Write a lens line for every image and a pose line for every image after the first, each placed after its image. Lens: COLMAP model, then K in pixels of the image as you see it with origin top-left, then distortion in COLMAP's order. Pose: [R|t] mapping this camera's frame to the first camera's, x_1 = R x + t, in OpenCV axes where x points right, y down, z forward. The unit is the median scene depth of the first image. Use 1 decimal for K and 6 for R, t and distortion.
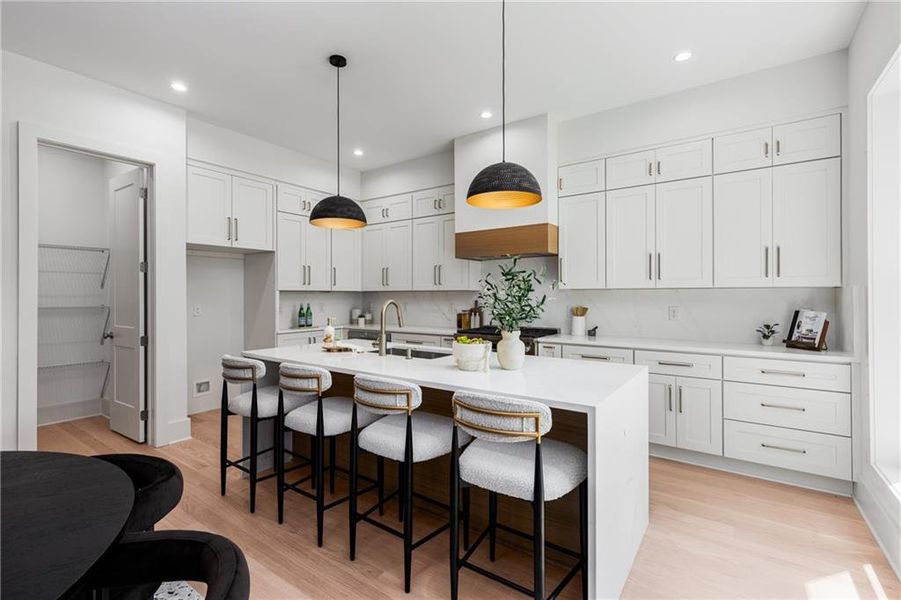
lens RADIAL K [[410.2, 0, 456.6], [0, 410.2, 295.0], [0, 0, 1]] dist [0.003961, 0.000680]
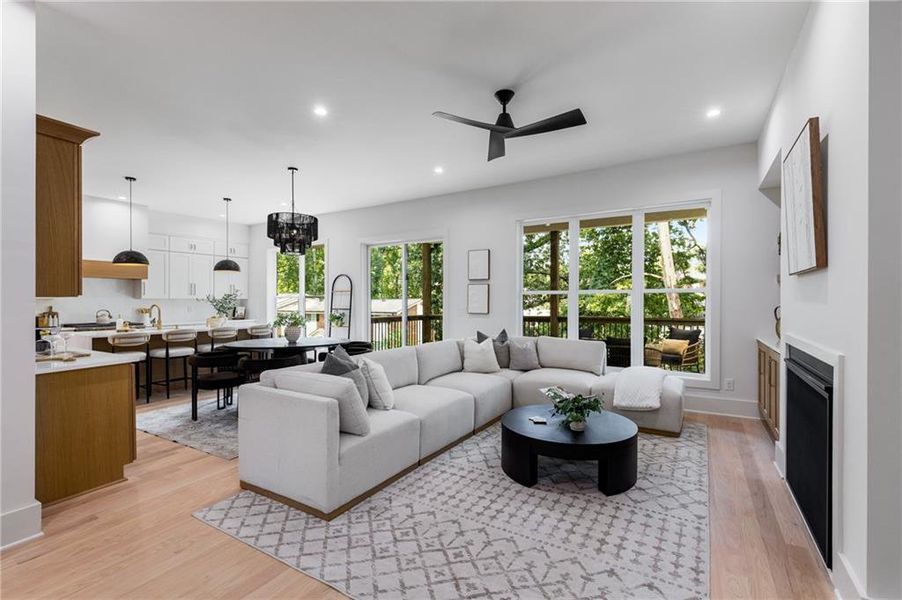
lens RADIAL K [[404.1, 0, 469.8], [0, 404.1, 294.2], [0, 0, 1]] dist [0.002224, -0.010937]
pose [[-0.095599, 0.014371, 0.995316, -2.103385], [0.004592, 0.999892, -0.013996, -0.002602], [-0.995409, 0.003232, -0.095654, -0.367677]]
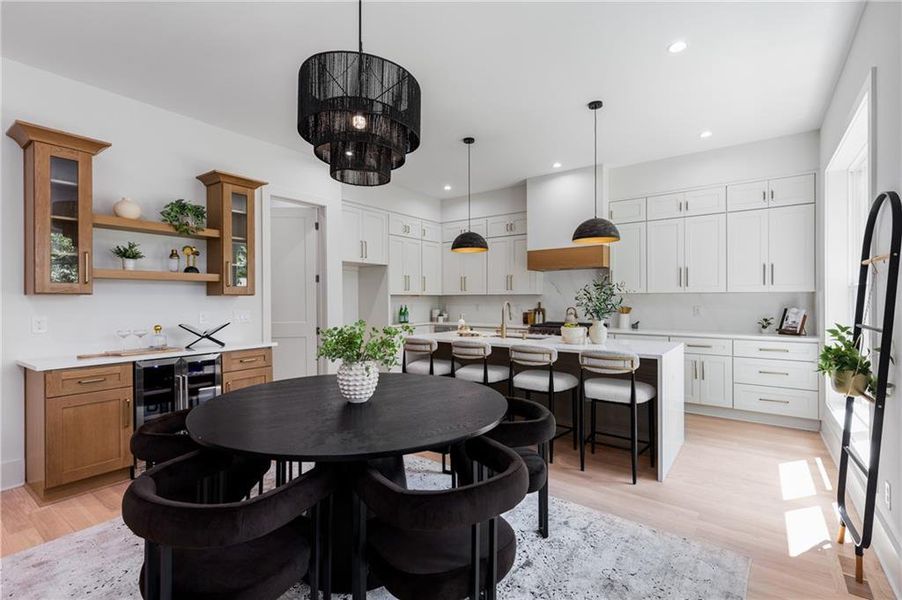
lens RADIAL K [[416.5, 0, 453.9], [0, 416.5, 299.4], [0, 0, 1]] dist [0.005301, 0.000220]
pose [[0.999620, -0.002049, -0.027492, -0.277719], [0.002149, 0.999991, 0.003601, -0.001268], [0.027484, -0.003659, 0.999616, -0.468628]]
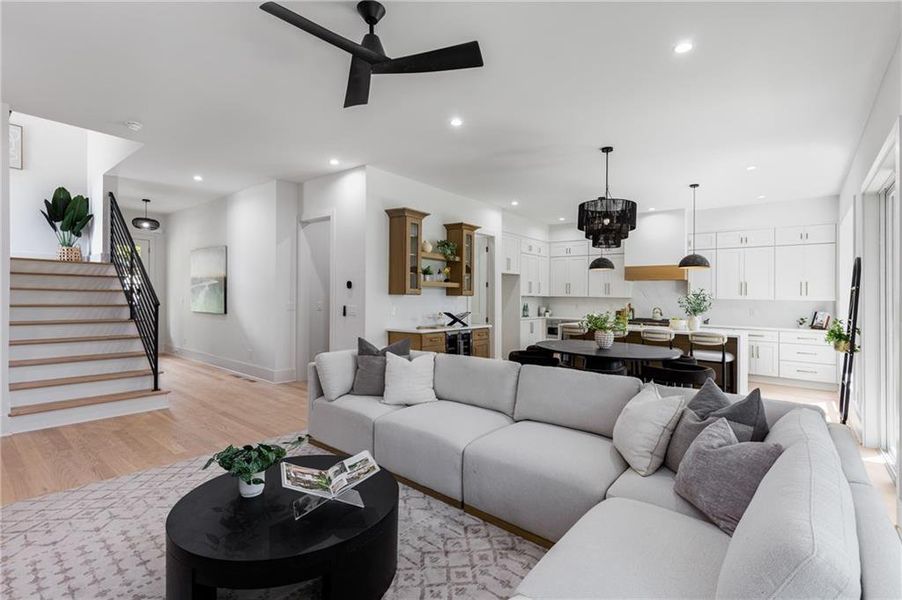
lens RADIAL K [[424.6, 0, 447.5], [0, 424.6, 289.5], [0, 0, 1]] dist [-0.000133, 0.000206]
pose [[0.995974, 0.017192, -0.087978, -0.857272], [-0.018457, 0.999737, -0.013581, -0.011870], [0.087721, 0.015150, 0.996030, -1.319637]]
